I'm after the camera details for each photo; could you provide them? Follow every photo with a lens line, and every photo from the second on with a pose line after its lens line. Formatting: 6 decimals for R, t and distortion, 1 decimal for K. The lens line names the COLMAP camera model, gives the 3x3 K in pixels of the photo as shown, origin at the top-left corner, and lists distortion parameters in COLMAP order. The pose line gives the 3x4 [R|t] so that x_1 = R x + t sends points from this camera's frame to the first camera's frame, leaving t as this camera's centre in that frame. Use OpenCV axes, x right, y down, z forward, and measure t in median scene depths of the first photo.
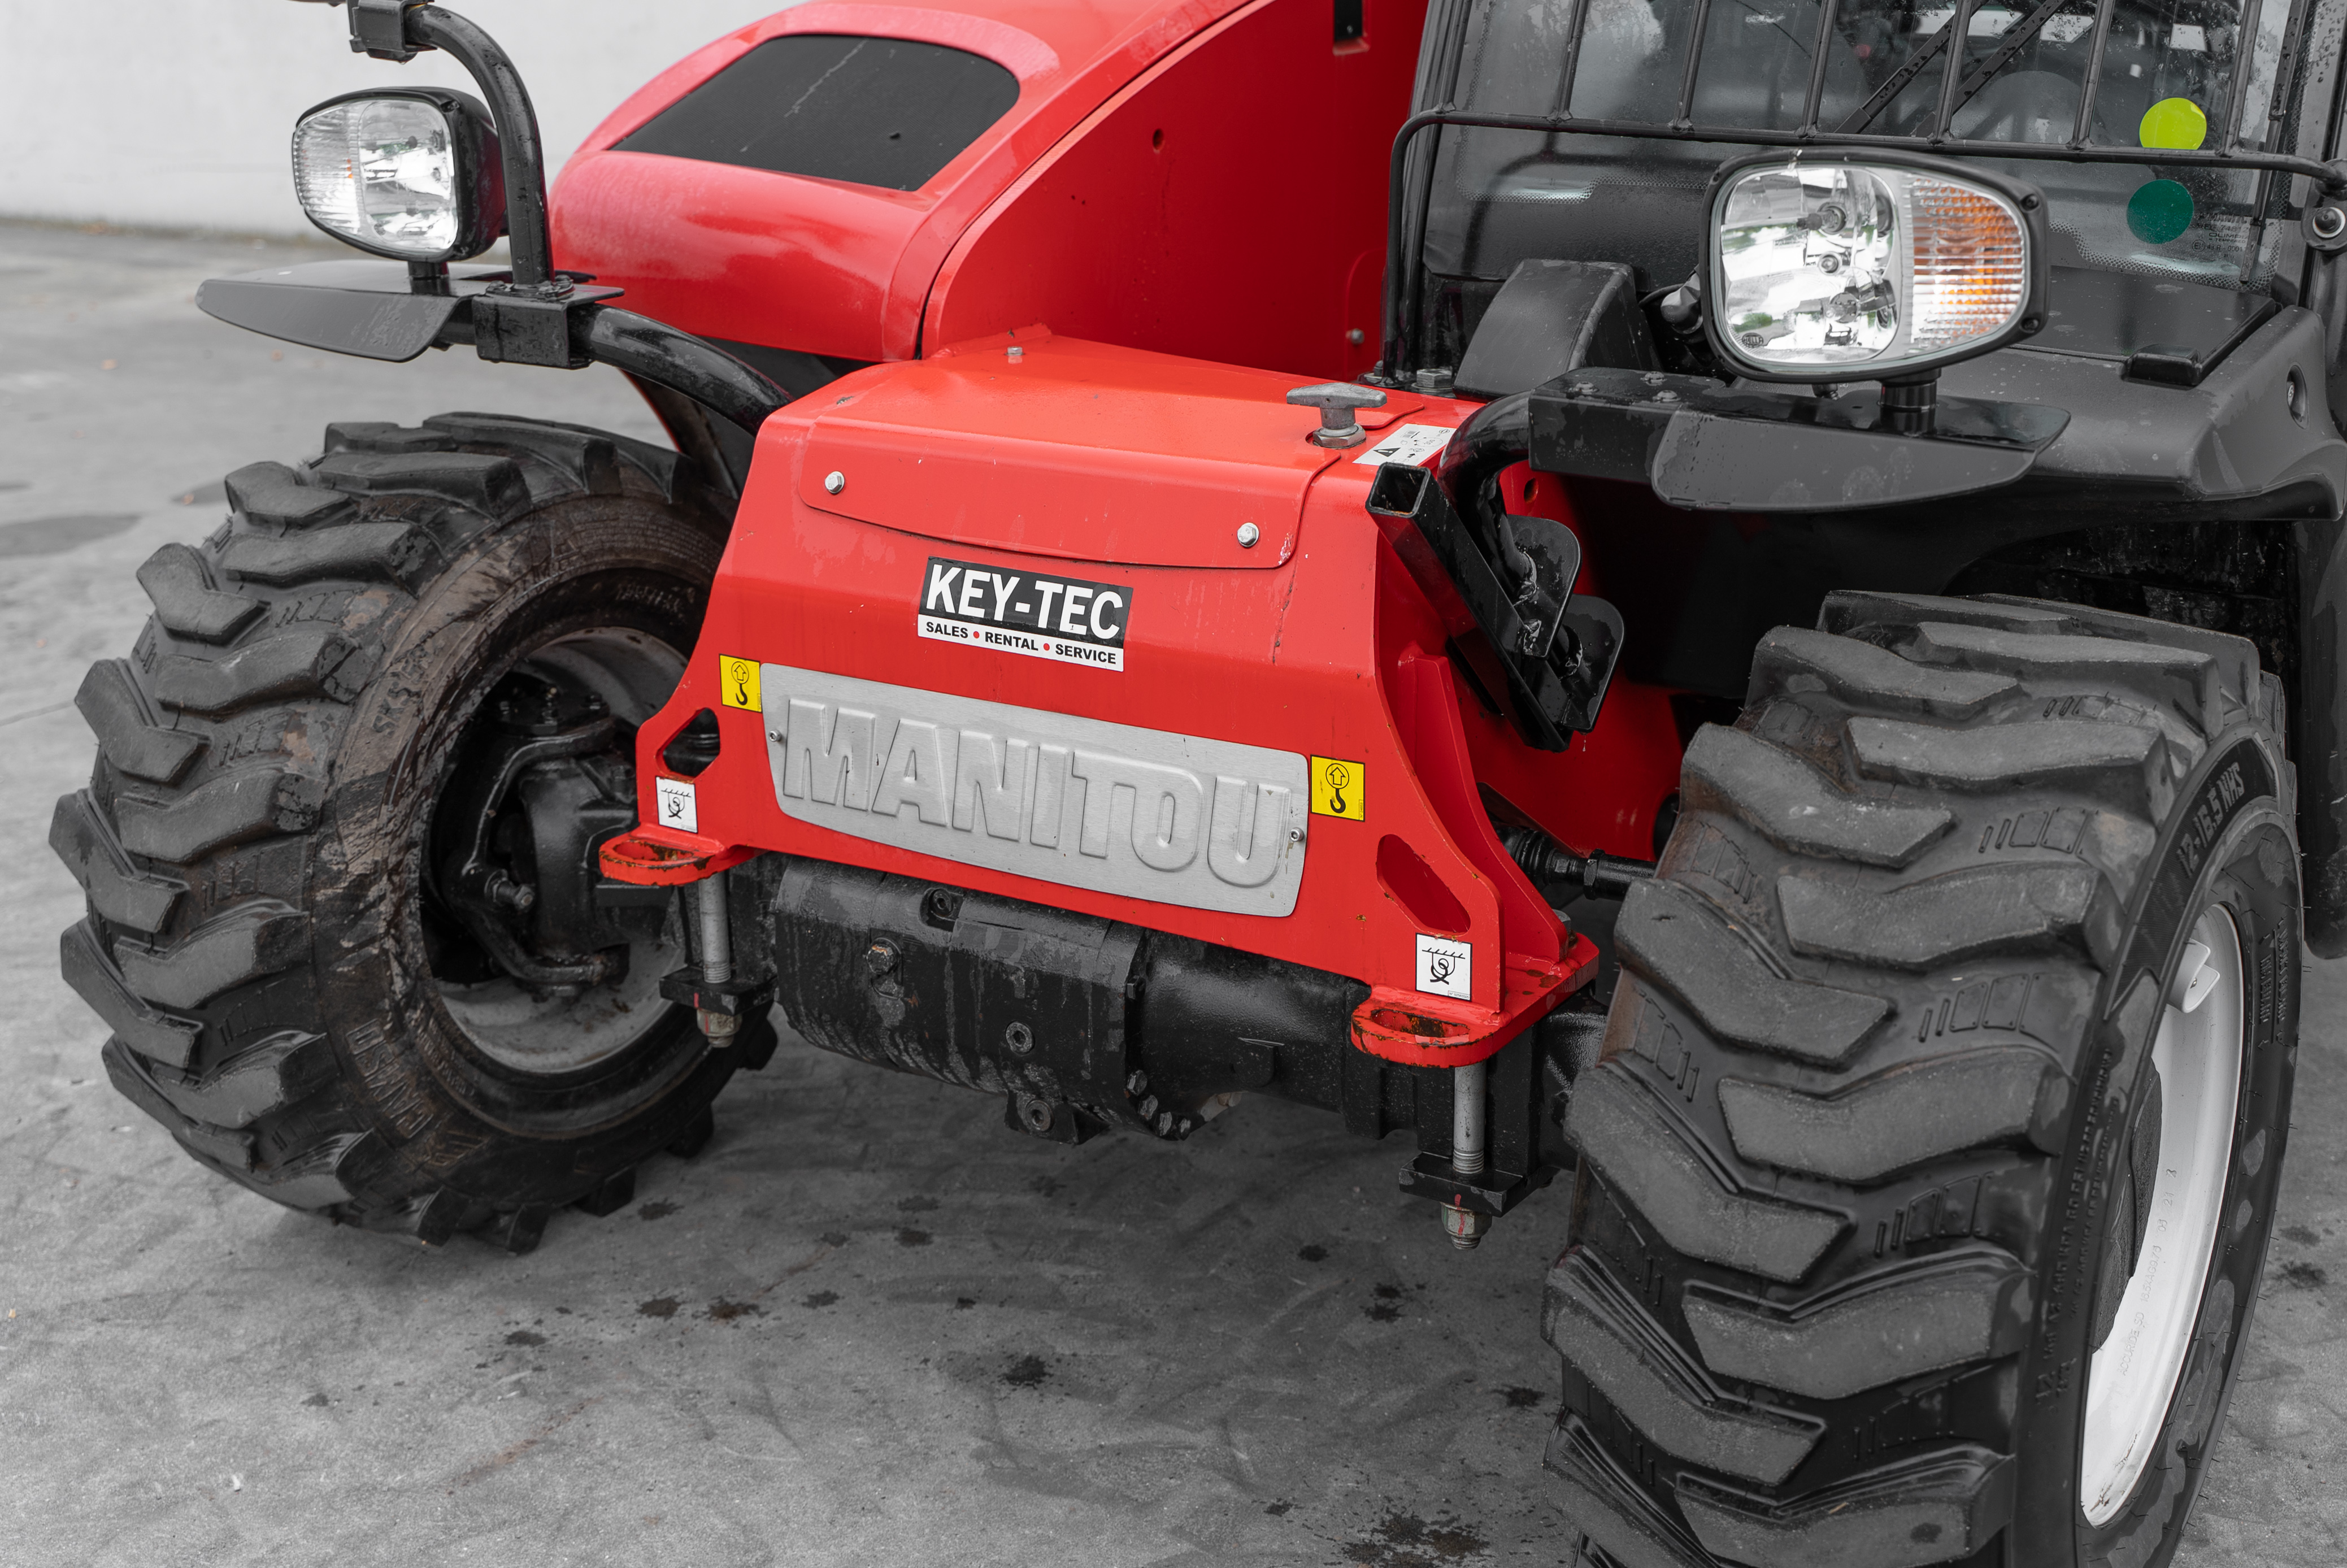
lens RADIAL K [[2803.1, 0, 1173.5], [0, 2803.1, 784.0], [0, 0, 1]] dist [-0.004105, -0.025289]
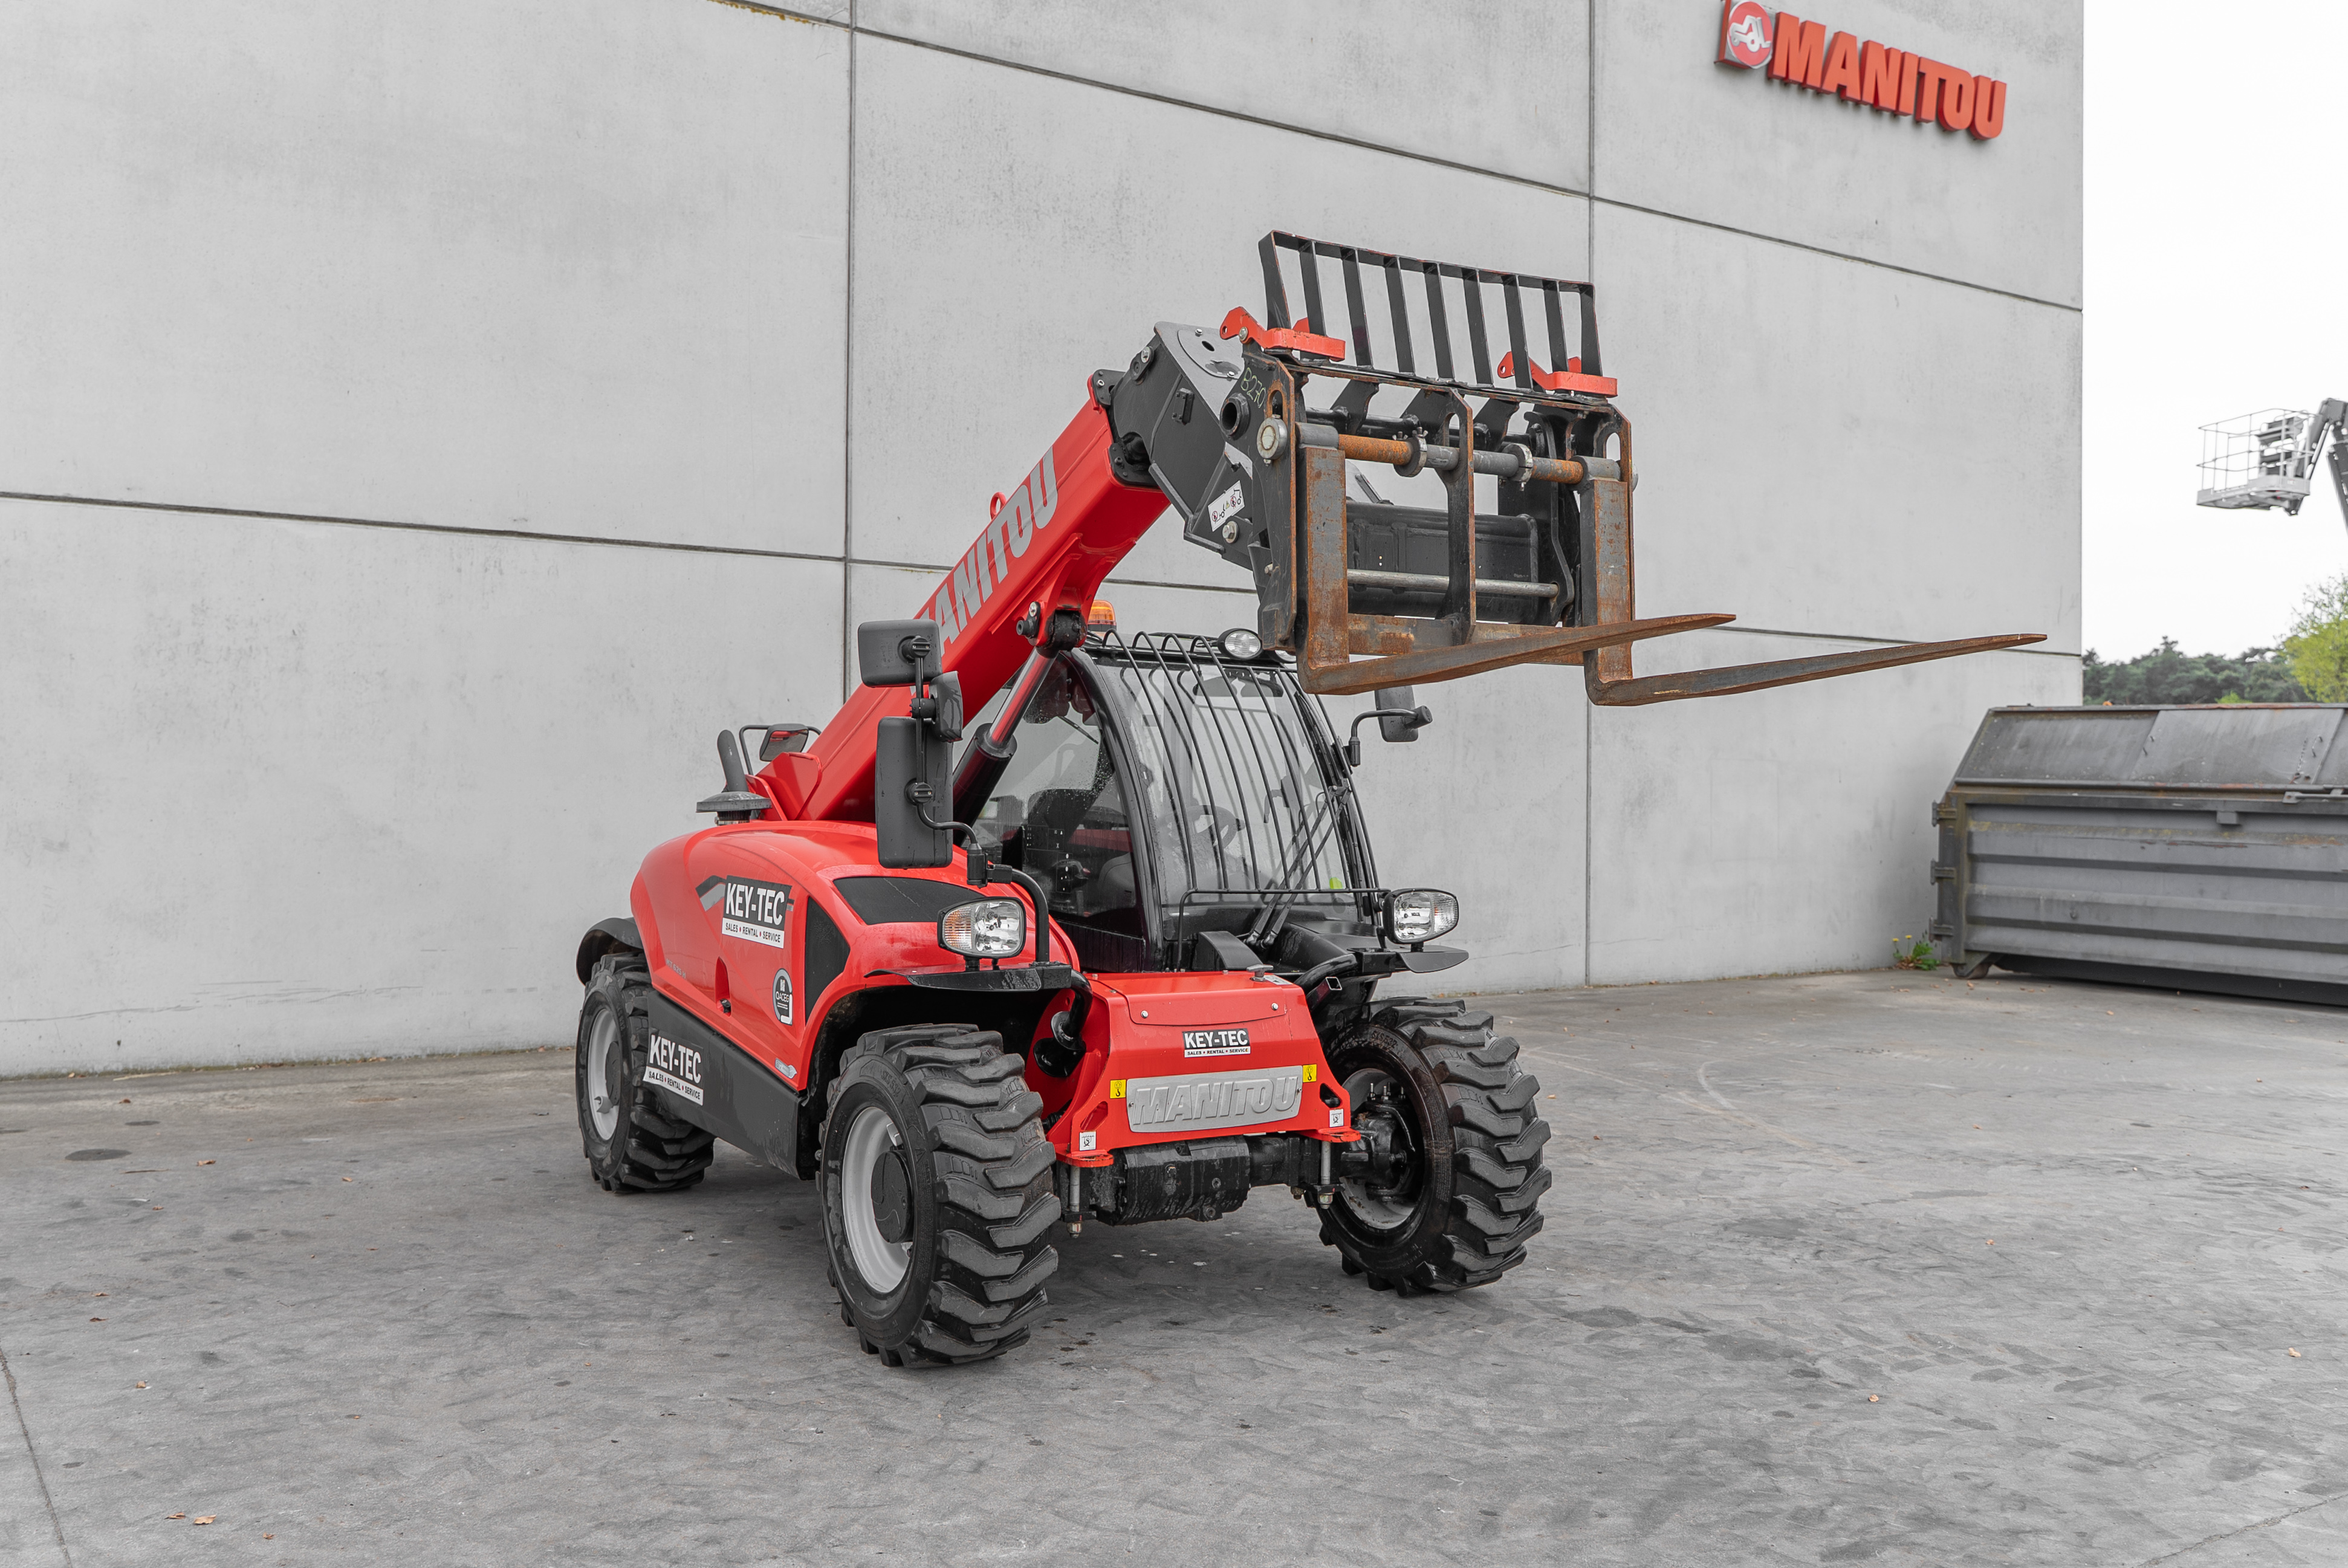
lens RADIAL K [[2023.8, 0, 1086.8], [0, 2023.8, 757.0], [0, 0, 1]] dist [0.003215, 0.001344]
pose [[0.466884, 0.020349, 0.884084, -2.032575], [0.250555, 0.955724, -0.154315, -0.048781], [-0.848081, 0.293559, 0.441114, -0.005472]]
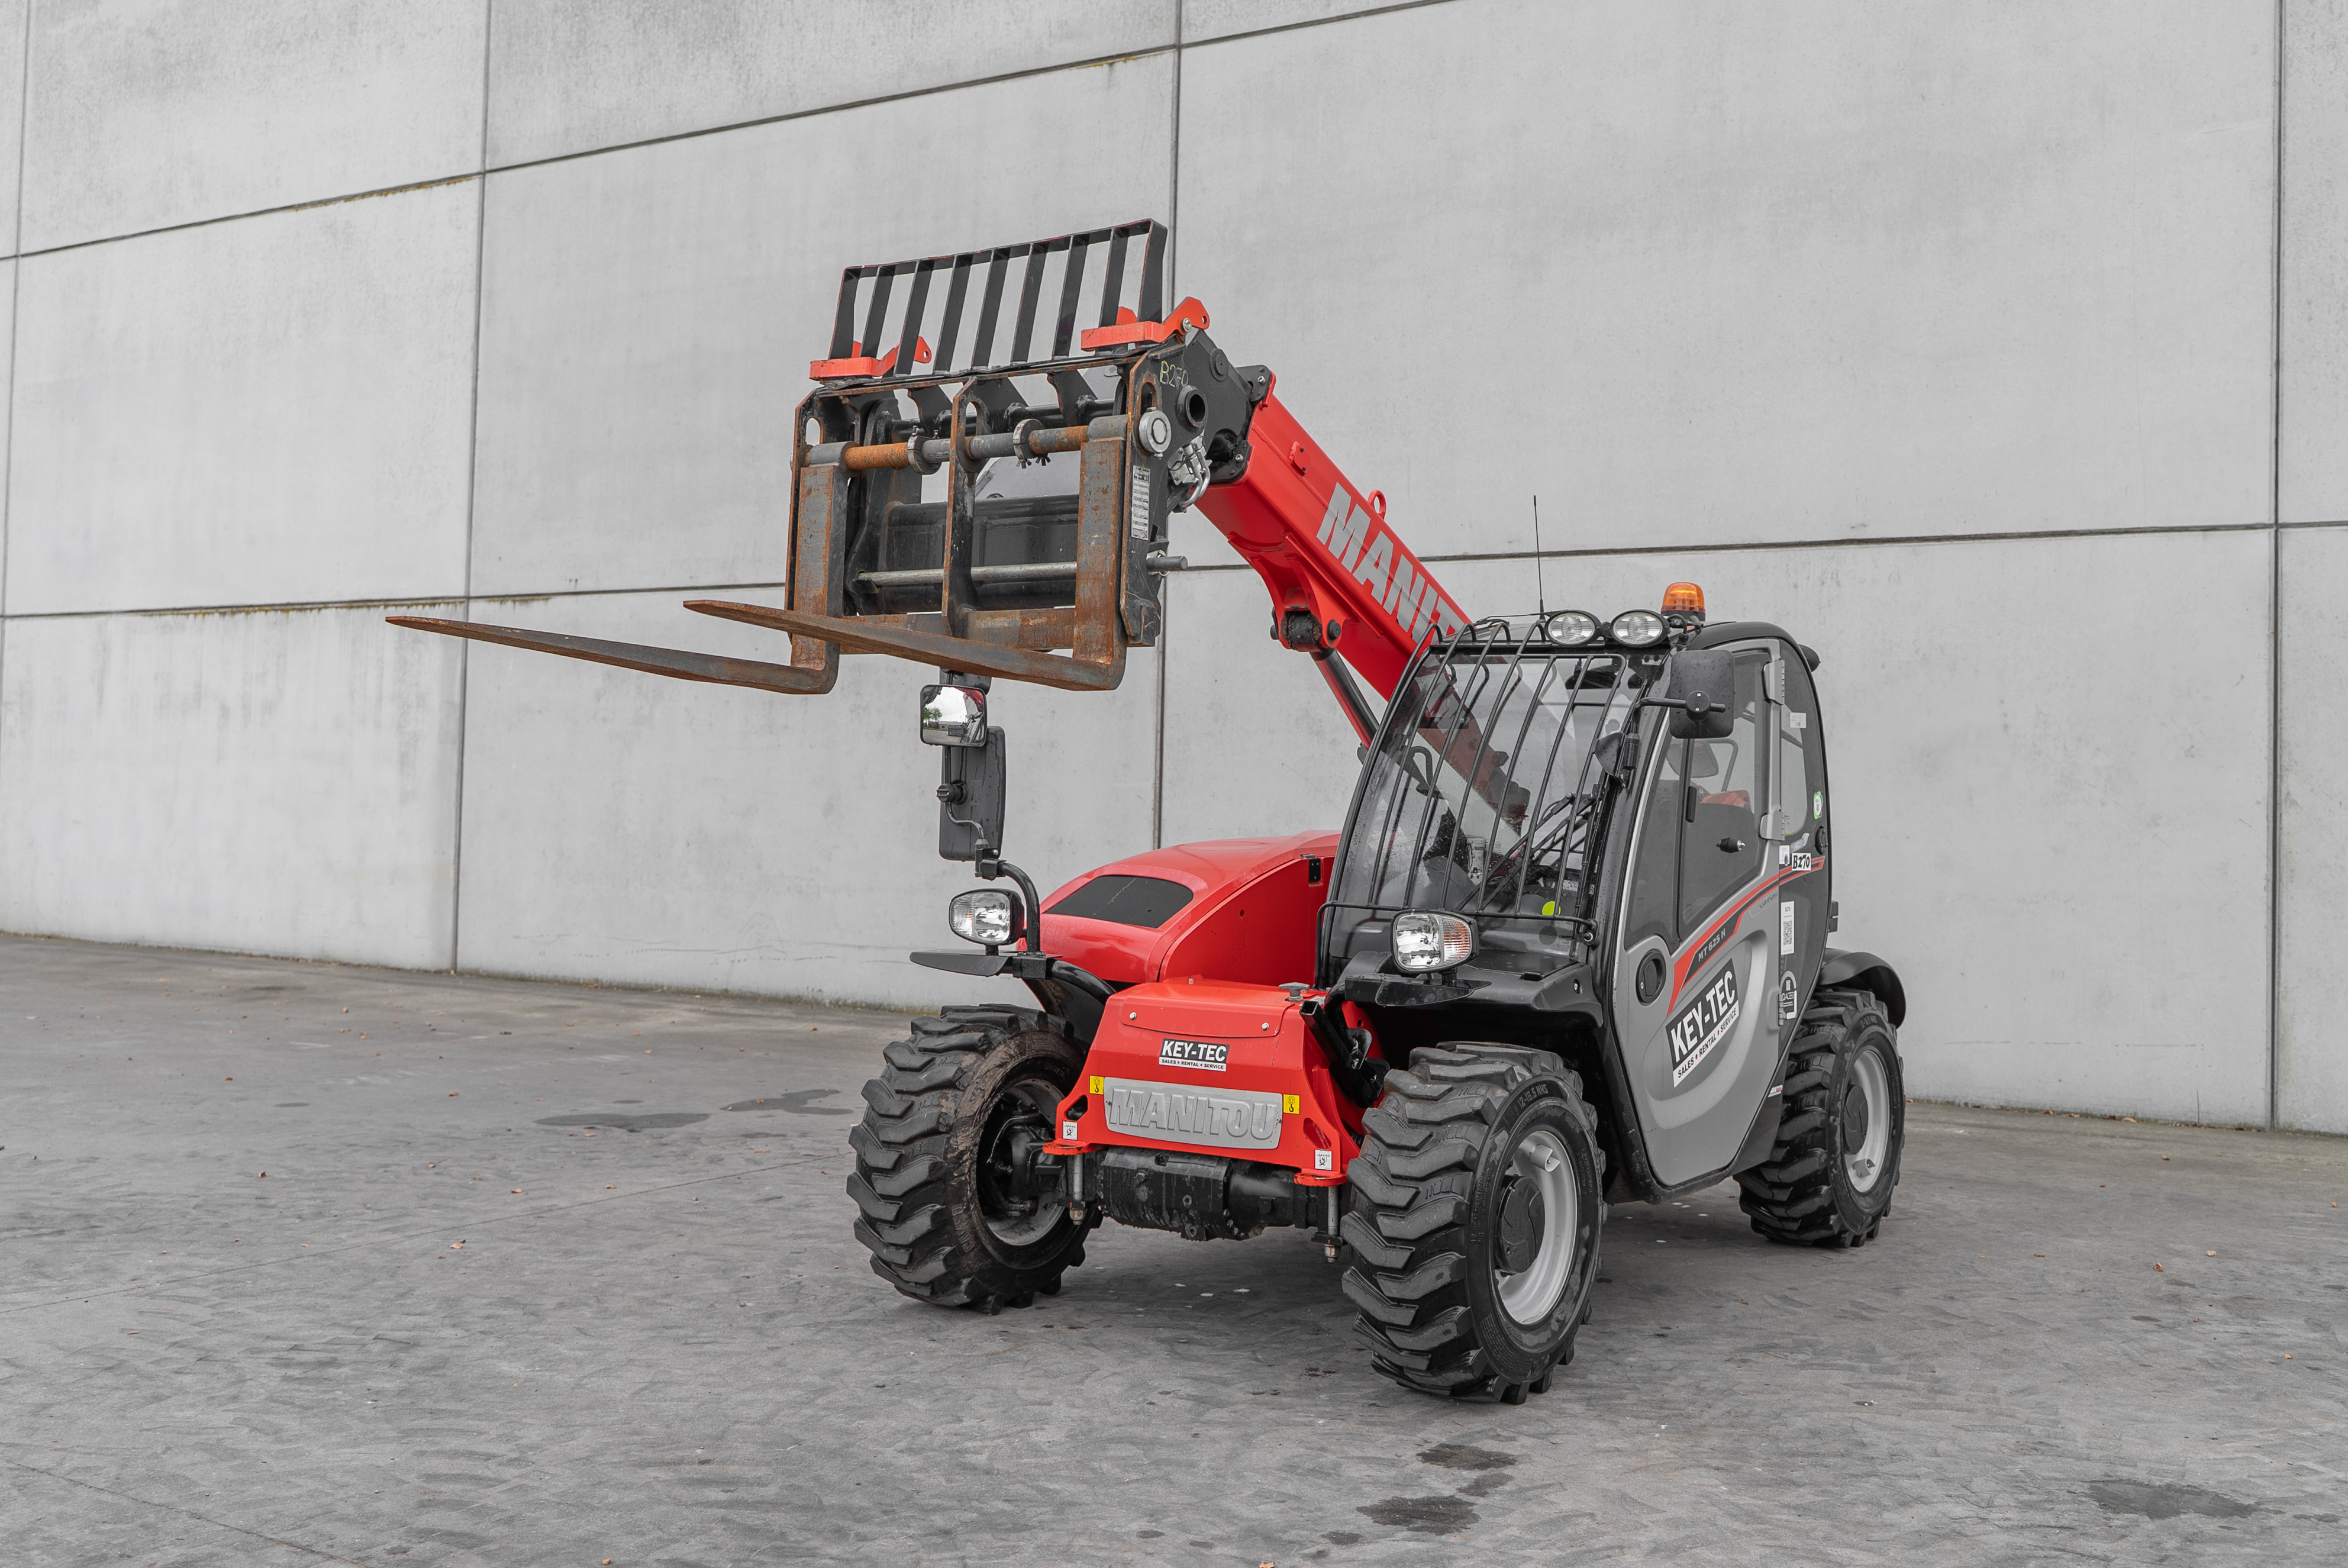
lens RADIAL K [[2297.1, 0, 1233.3], [0, 2297.1, 735.5], [0, 0, 1]] dist [-0.006420, -0.009619]
pose [[0.999626, 0.019887, -0.018753, 0.028741], [-0.024865, 0.946527, -0.321664, 0.391637], [0.011353, 0.322010, 0.946668, -1.419339]]
